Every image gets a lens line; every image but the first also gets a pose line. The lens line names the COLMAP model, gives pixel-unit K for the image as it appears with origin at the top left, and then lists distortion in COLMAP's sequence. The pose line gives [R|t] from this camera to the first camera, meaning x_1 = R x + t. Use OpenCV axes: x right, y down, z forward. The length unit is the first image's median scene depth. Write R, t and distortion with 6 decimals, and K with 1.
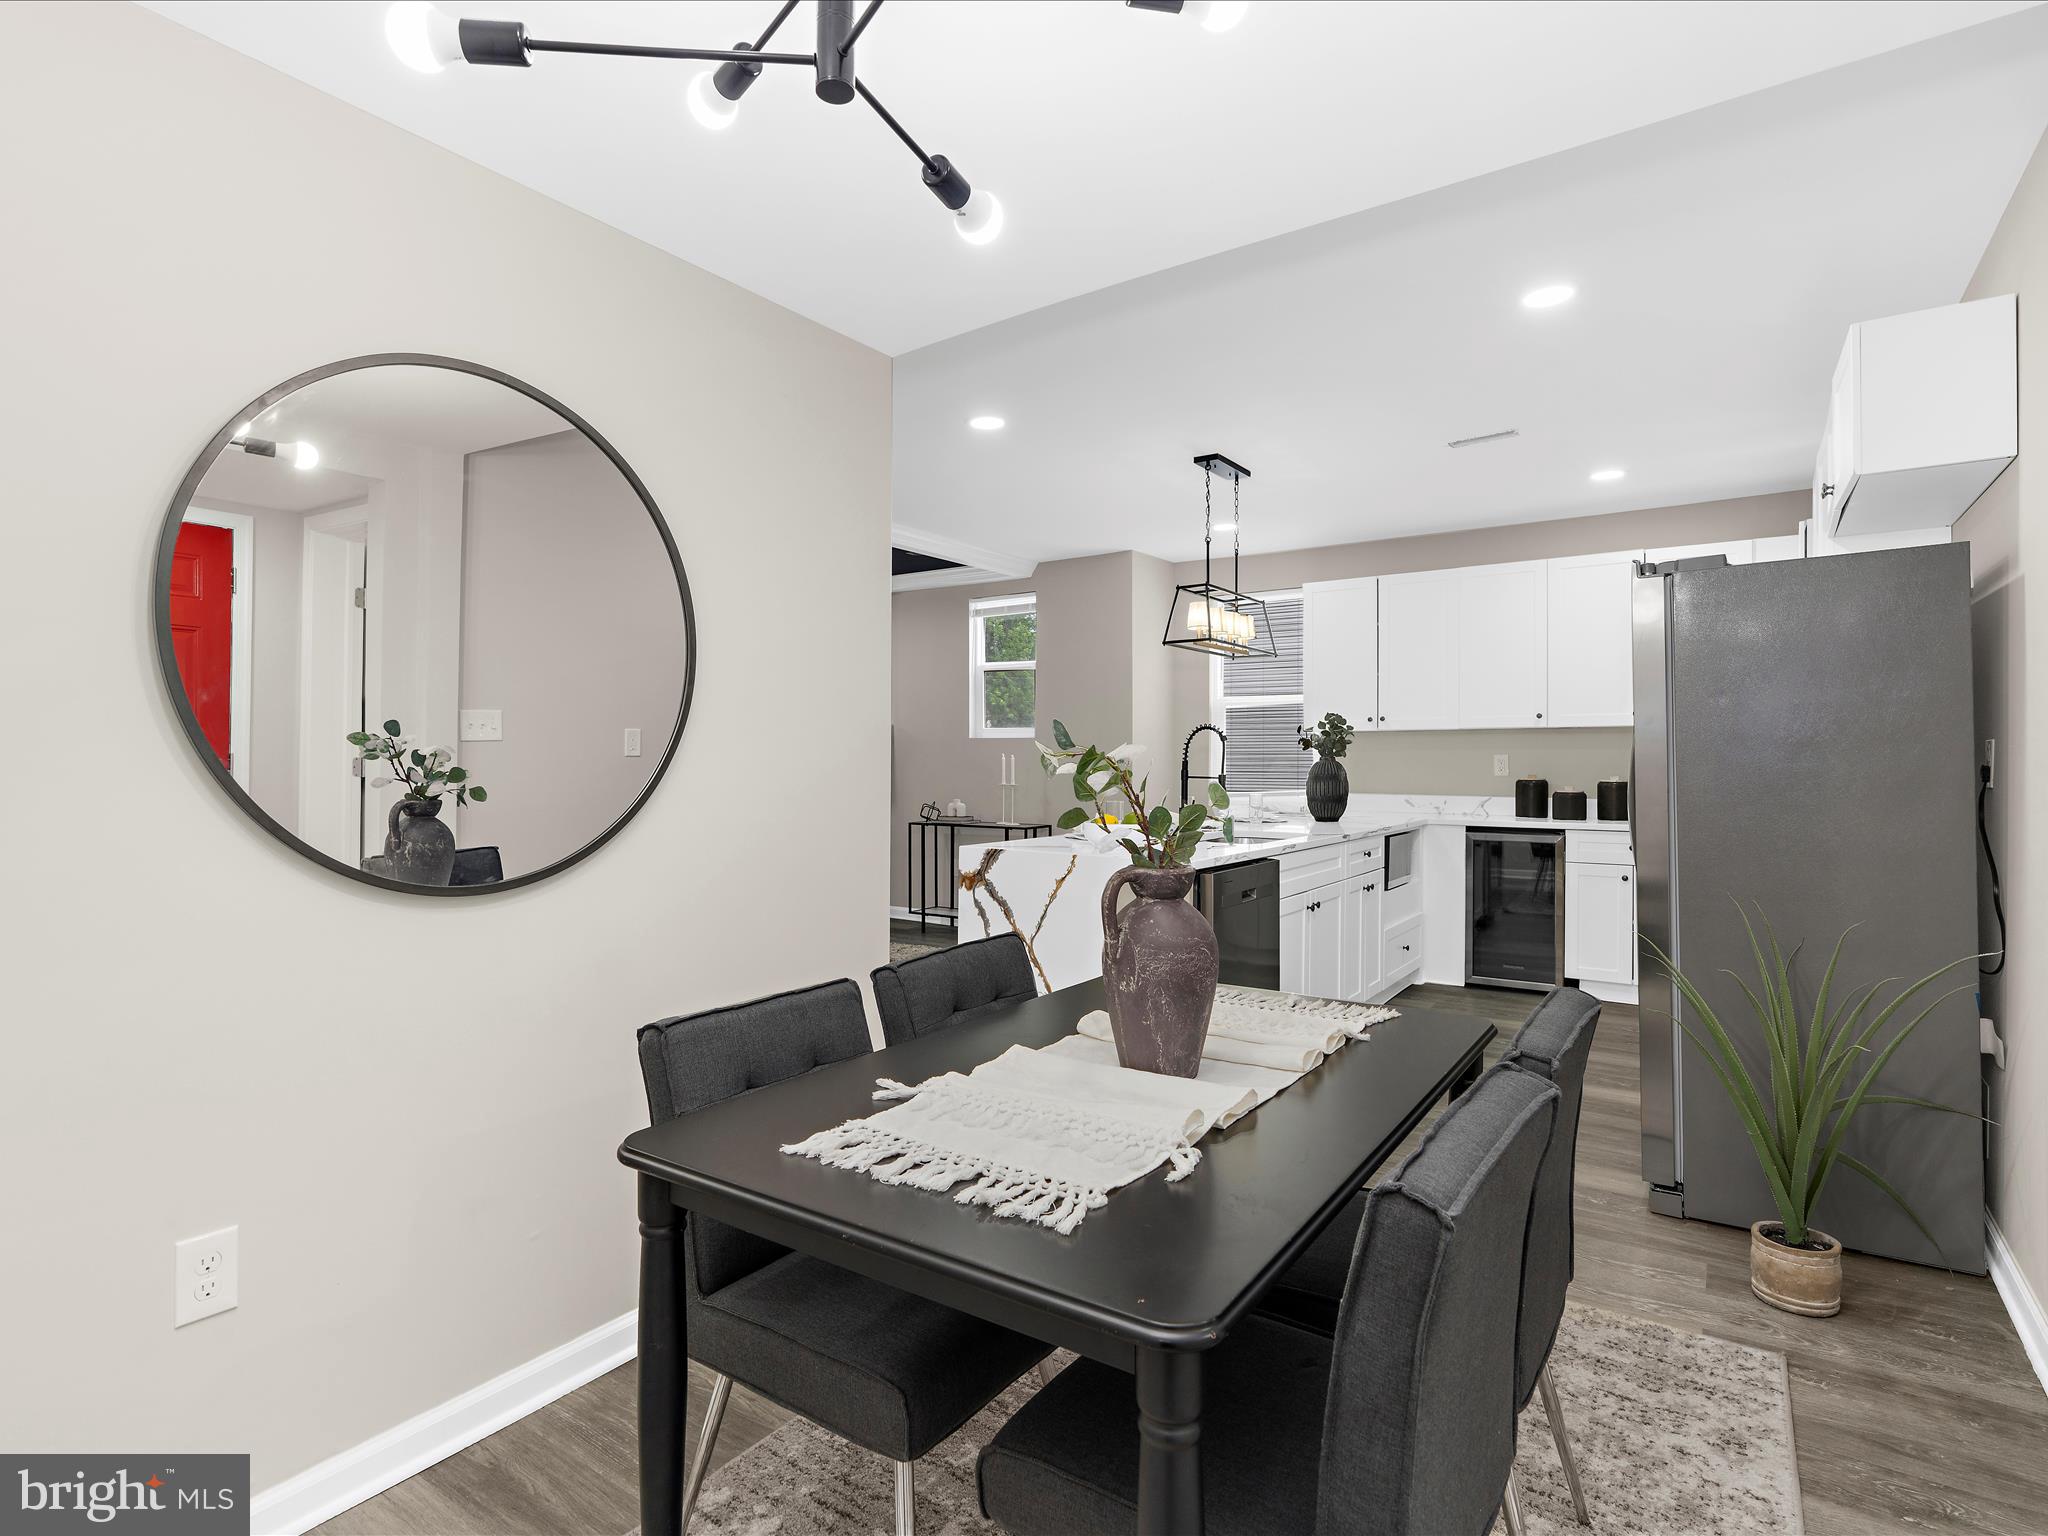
lens RADIAL K [[1059.0, 0, 1024.0], [0, 1059.0, 768.0], [0, 0, 1]] dist [-0.004944, -0.001471]
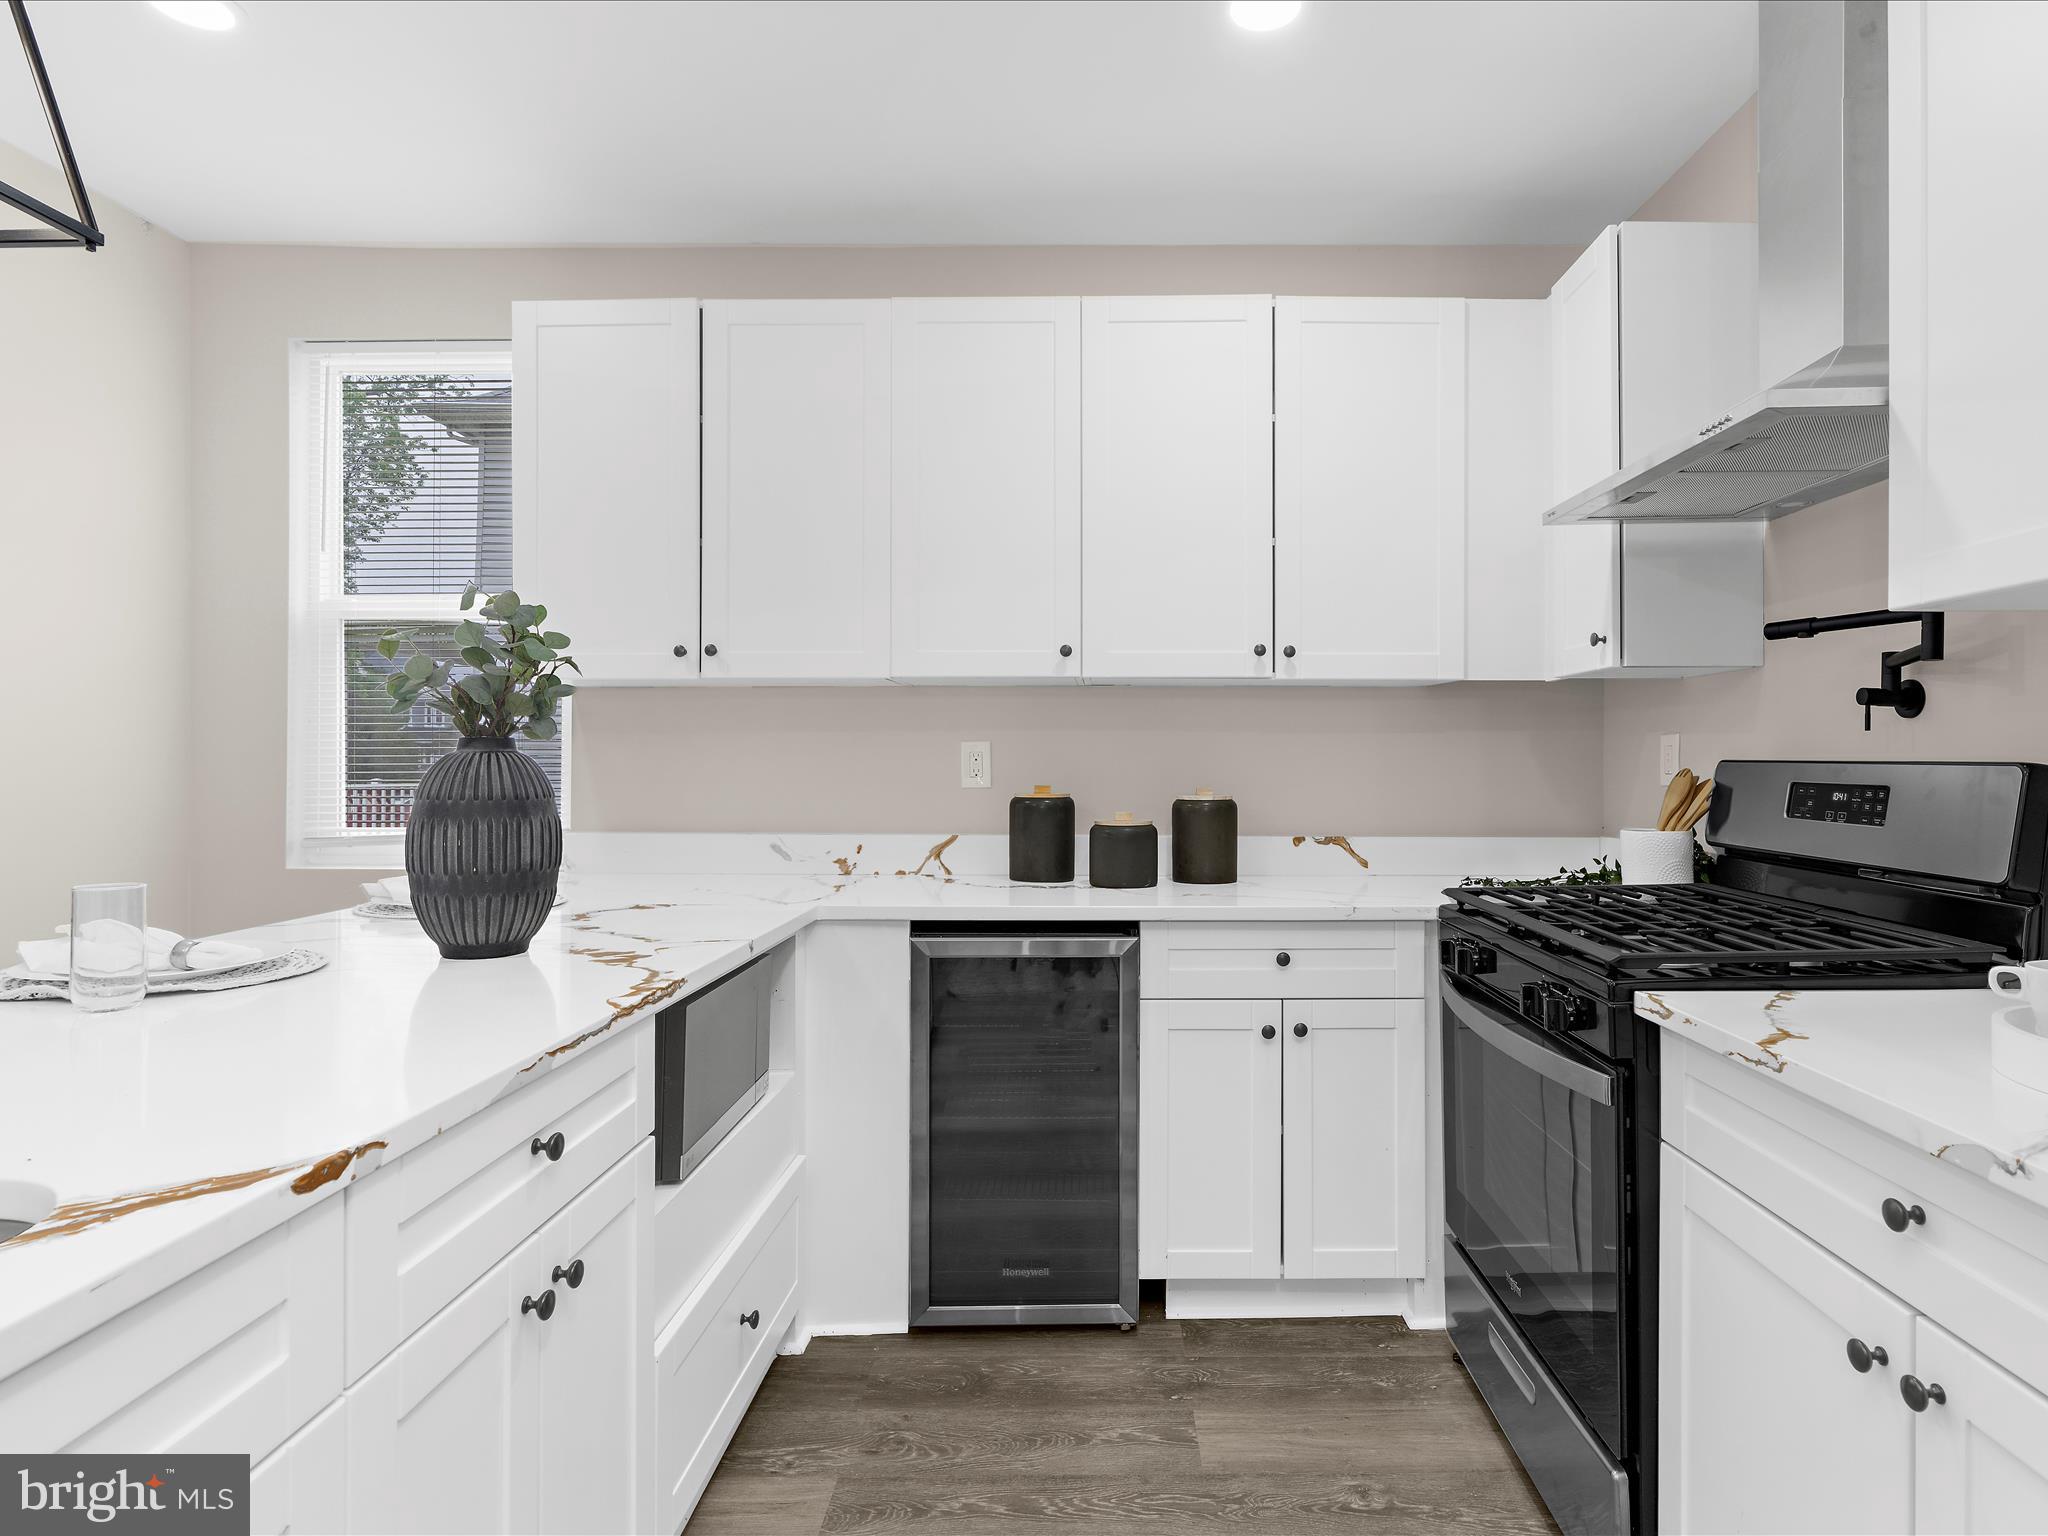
lens RADIAL K [[1059.0, 0, 1024.0], [0, 1059.0, 768.0], [0, 0, 1]] dist [-0.004944, -0.001471]
pose [[0.860567, -0.005061, 0.509312, 0.254936], [0.005753, 0.999983, 0.000215, -0.001314], [-0.509305, 0.002745, 0.860582, 0.641040]]
